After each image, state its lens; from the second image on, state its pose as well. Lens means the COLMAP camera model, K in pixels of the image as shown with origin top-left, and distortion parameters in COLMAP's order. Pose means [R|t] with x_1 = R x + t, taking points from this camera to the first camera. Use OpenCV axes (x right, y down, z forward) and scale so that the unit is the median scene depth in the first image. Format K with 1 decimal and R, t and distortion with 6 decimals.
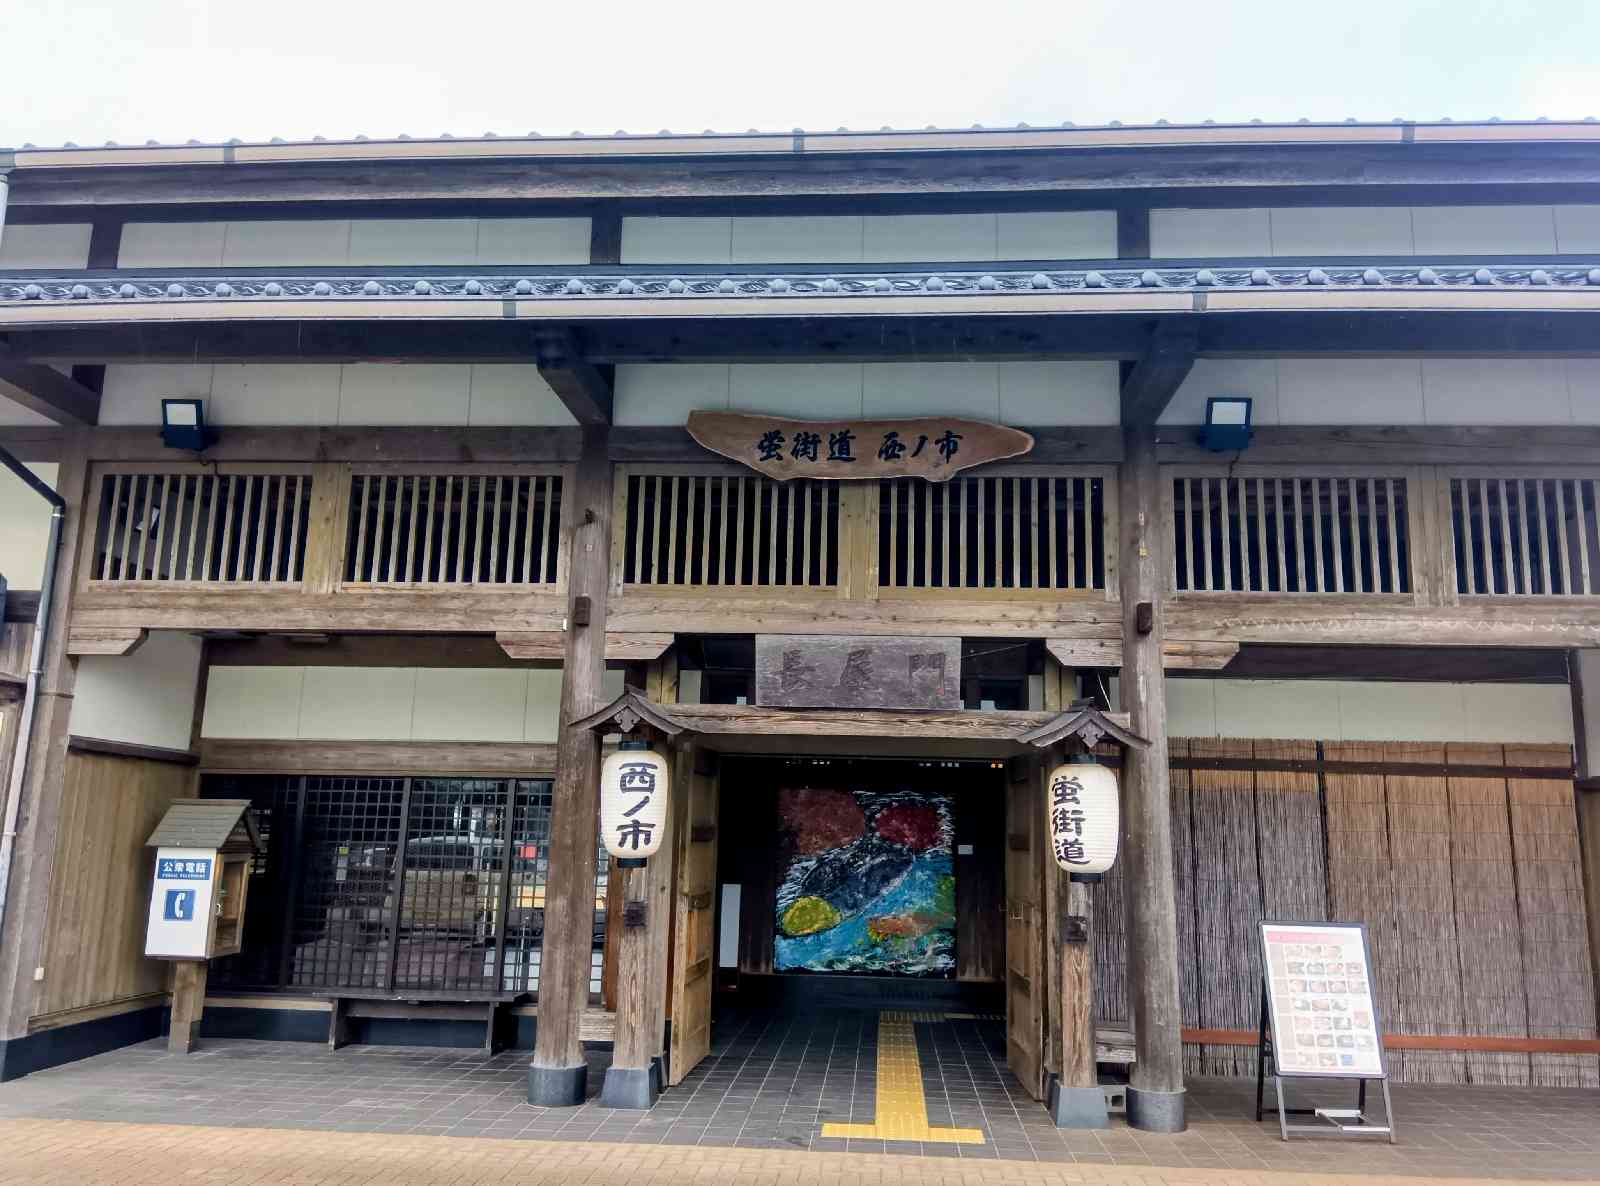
lens RADIAL K [[1252.4, 0, 800.0], [0, 1252.4, 593.0], [0, 0, 1]] dist [0.110292, -0.201486]
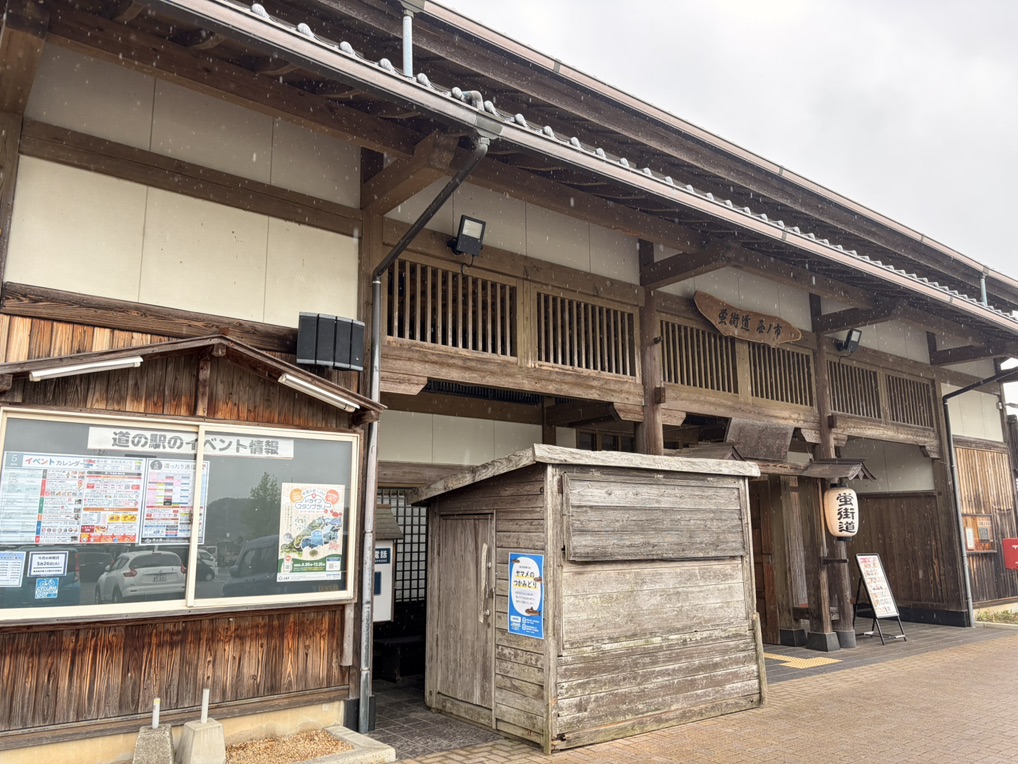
lens RADIAL K [[771.3, 0, 509.0], [0, 771.3, 382.0], [0, 0, 1]] dist [0.079214, -0.093397]
pose [[0.741991, 0.099965, 0.662916, -1.022729], [-0.105005, 0.993945, -0.032352, 0.051306], [-0.662136, -0.045605, 0.747995, 0.333229]]
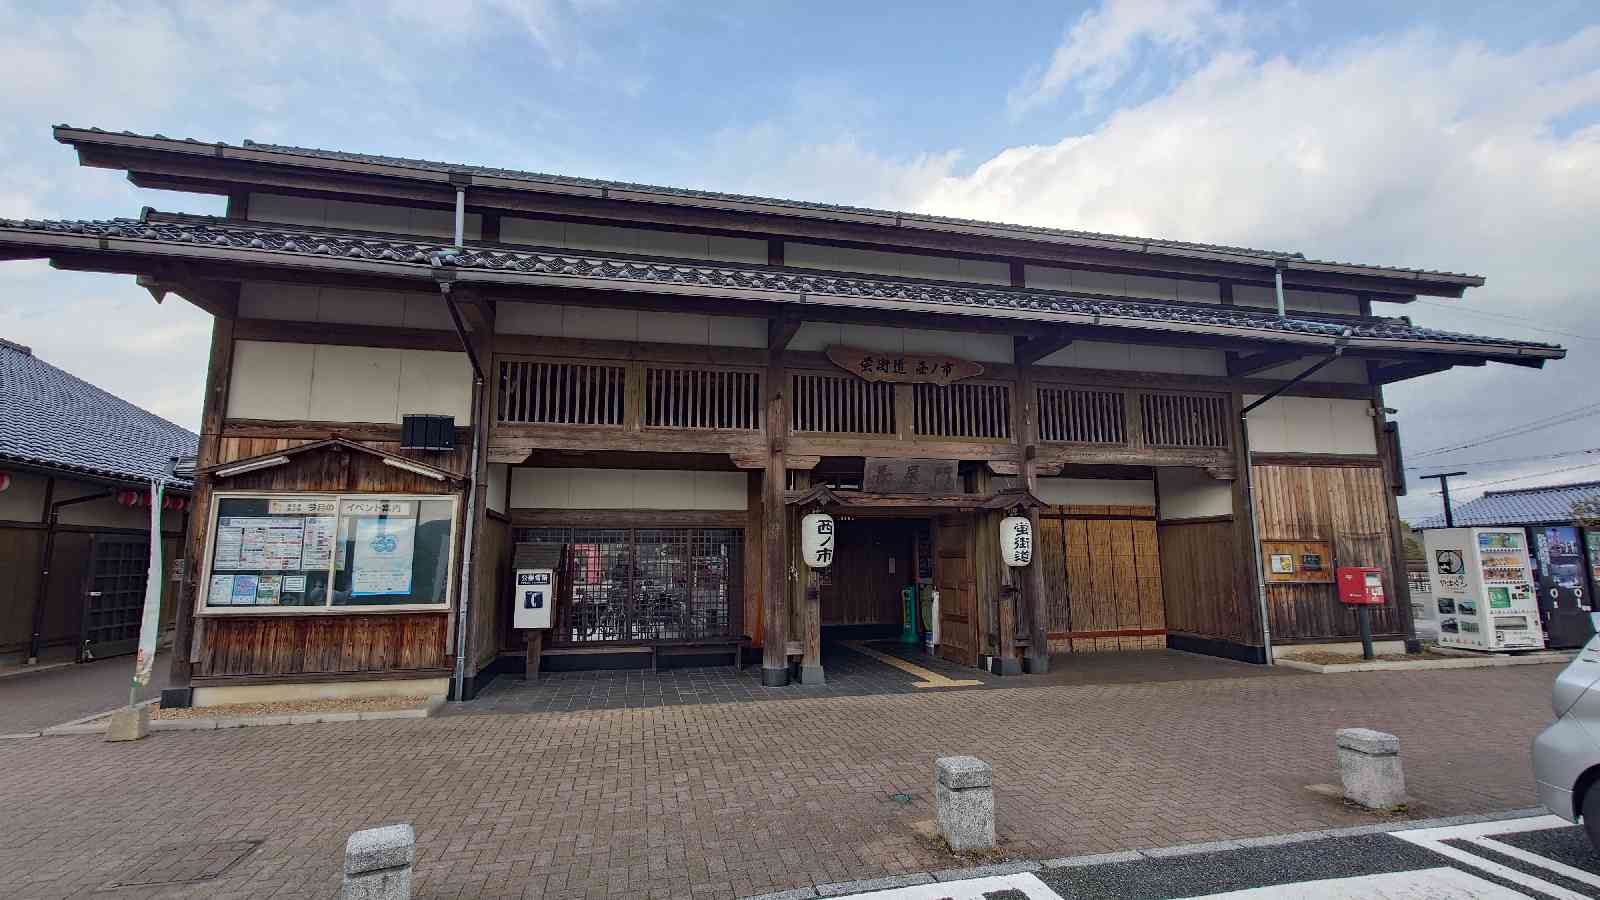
lens RADIAL K [[721.1, 0, 800.0], [0, 721.1, 450.0], [0, 0, 1]] dist [0.004418, 0.000278]
pose [[0.956601, 0.014502, 0.291039, -0.463463], [-0.027810, 0.998746, 0.041639, -0.024148], [-0.290070, -0.047926, 0.955805, -0.094055]]
